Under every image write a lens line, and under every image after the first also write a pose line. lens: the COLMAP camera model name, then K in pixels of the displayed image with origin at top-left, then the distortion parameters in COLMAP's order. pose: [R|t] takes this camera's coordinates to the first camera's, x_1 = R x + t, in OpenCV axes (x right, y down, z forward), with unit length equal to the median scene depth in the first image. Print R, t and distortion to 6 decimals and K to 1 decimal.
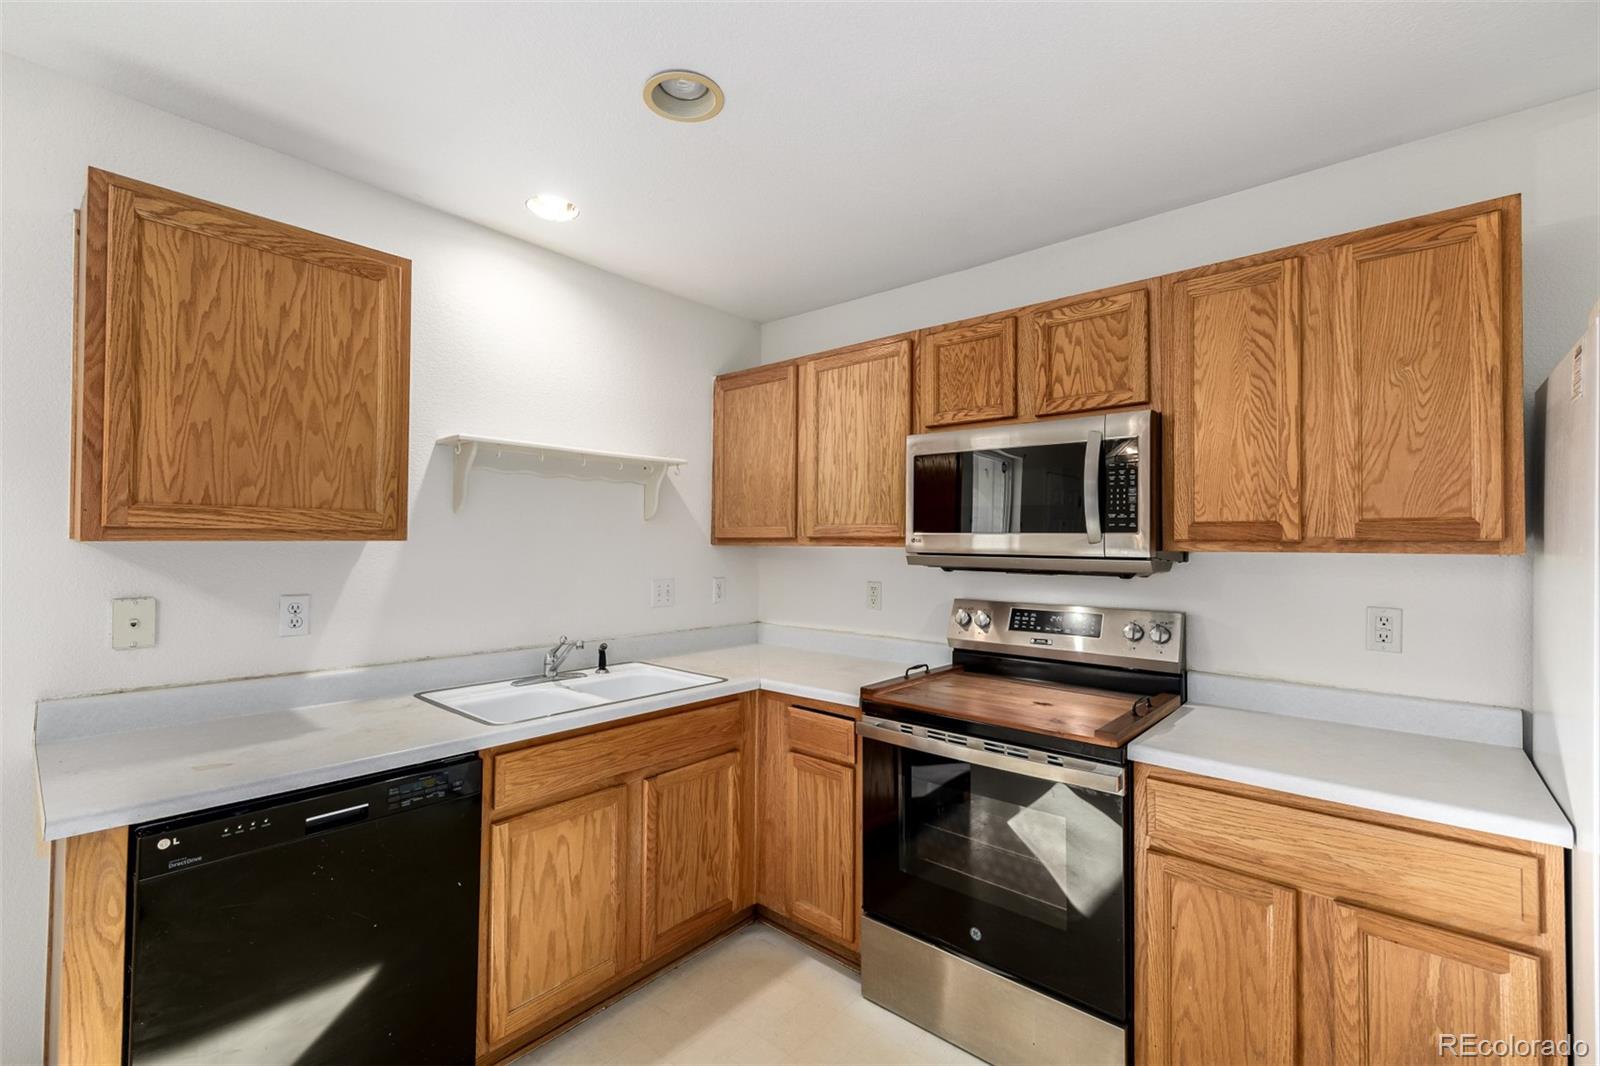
lens RADIAL K [[687.9, 0, 796.5], [0, 687.9, 525.2], [0, 0, 1]] dist [0.001108, 0.000685]
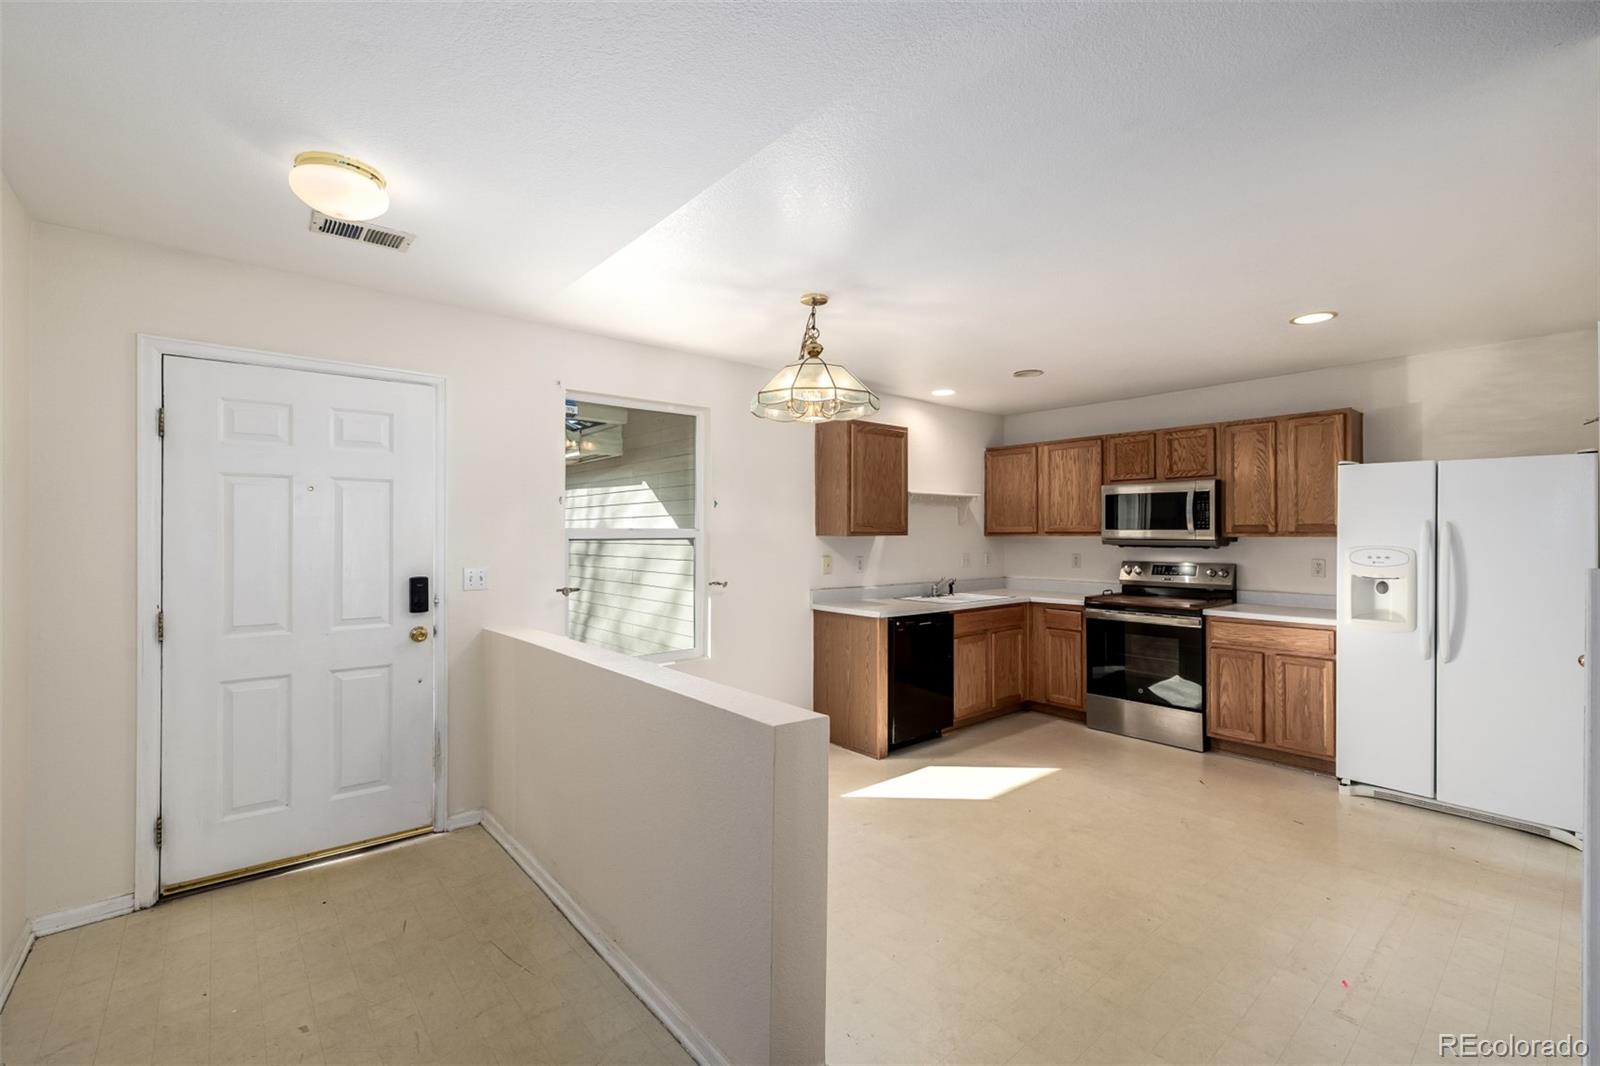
lens RADIAL K [[687.9, 0, 796.6], [0, 687.9, 525.4], [0, 0, 1]] dist [0.001108, 0.000685]
pose [[0.988780, -0.010509, -0.149006, -0.598311], [0.012481, 0.999846, 0.012308, -0.052491], [0.148854, -0.014029, 0.988760, -1.654839]]
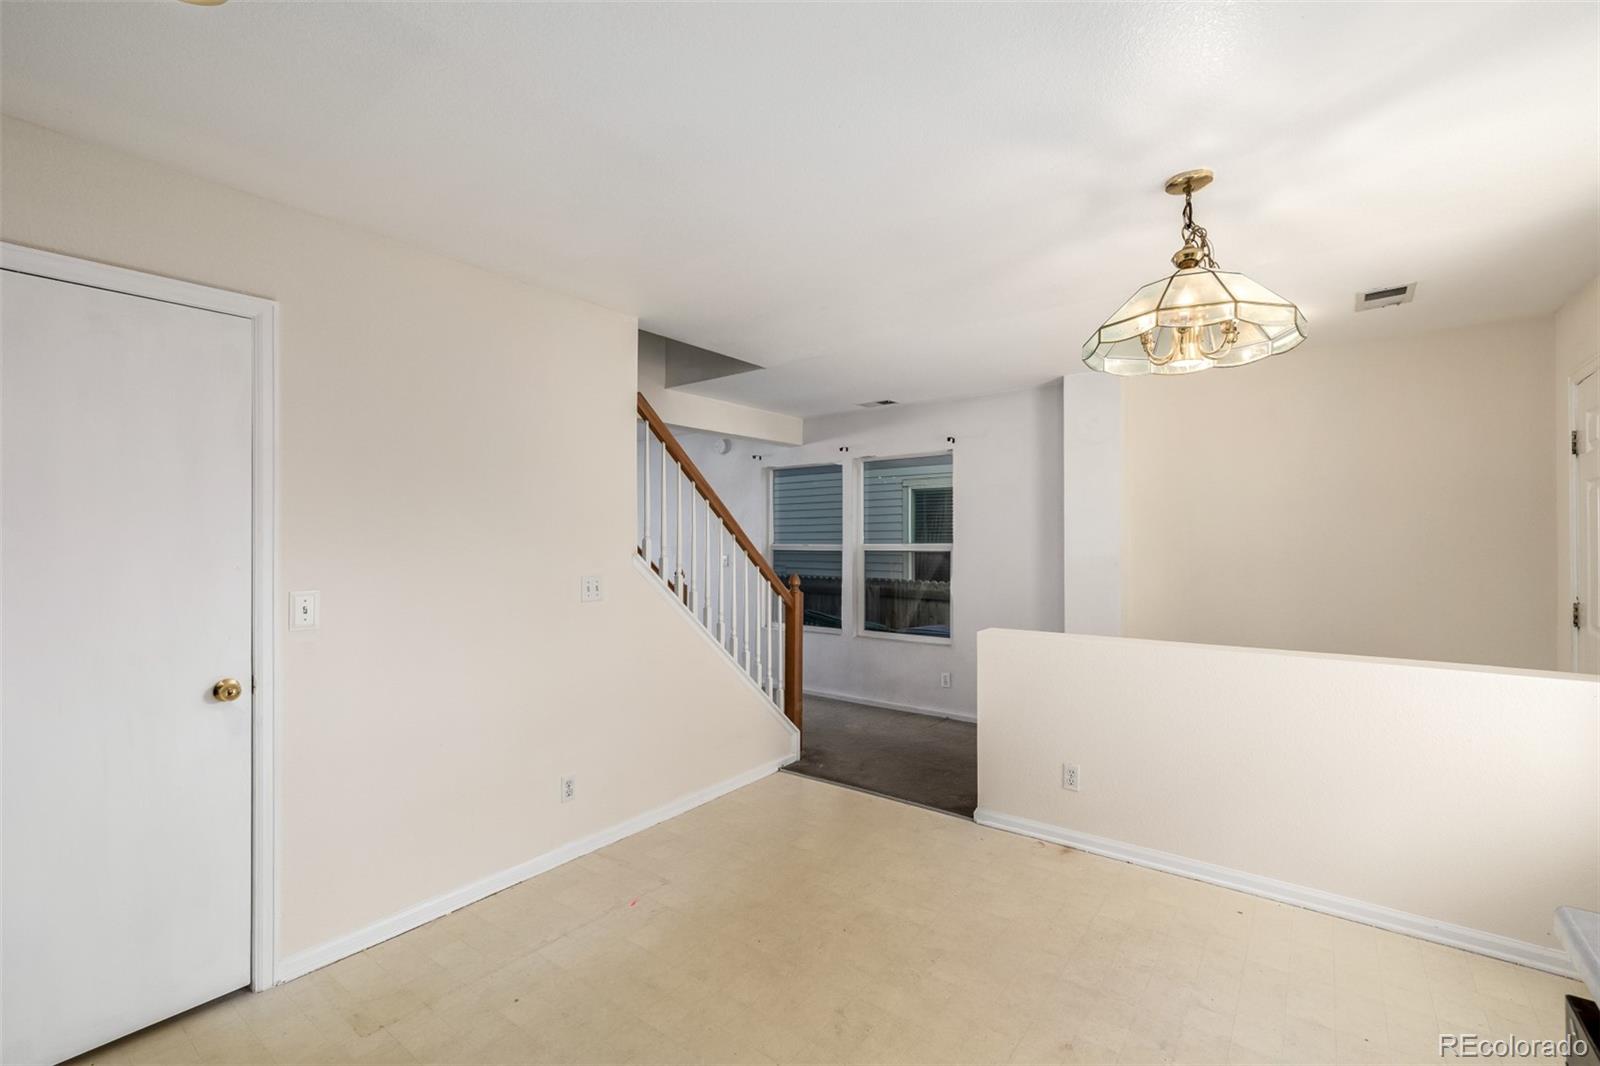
lens RADIAL K [[687.9, 0, 794.0], [0, 687.9, 535.7], [0, 0, 1]] dist [0.001108, 0.000685]
pose [[-0.998610, -0.007818, -0.052128, -0.117756], [-0.006324, 0.999567, -0.028750, 0.022751], [0.052330, -0.028381, -0.998226, 1.064721]]
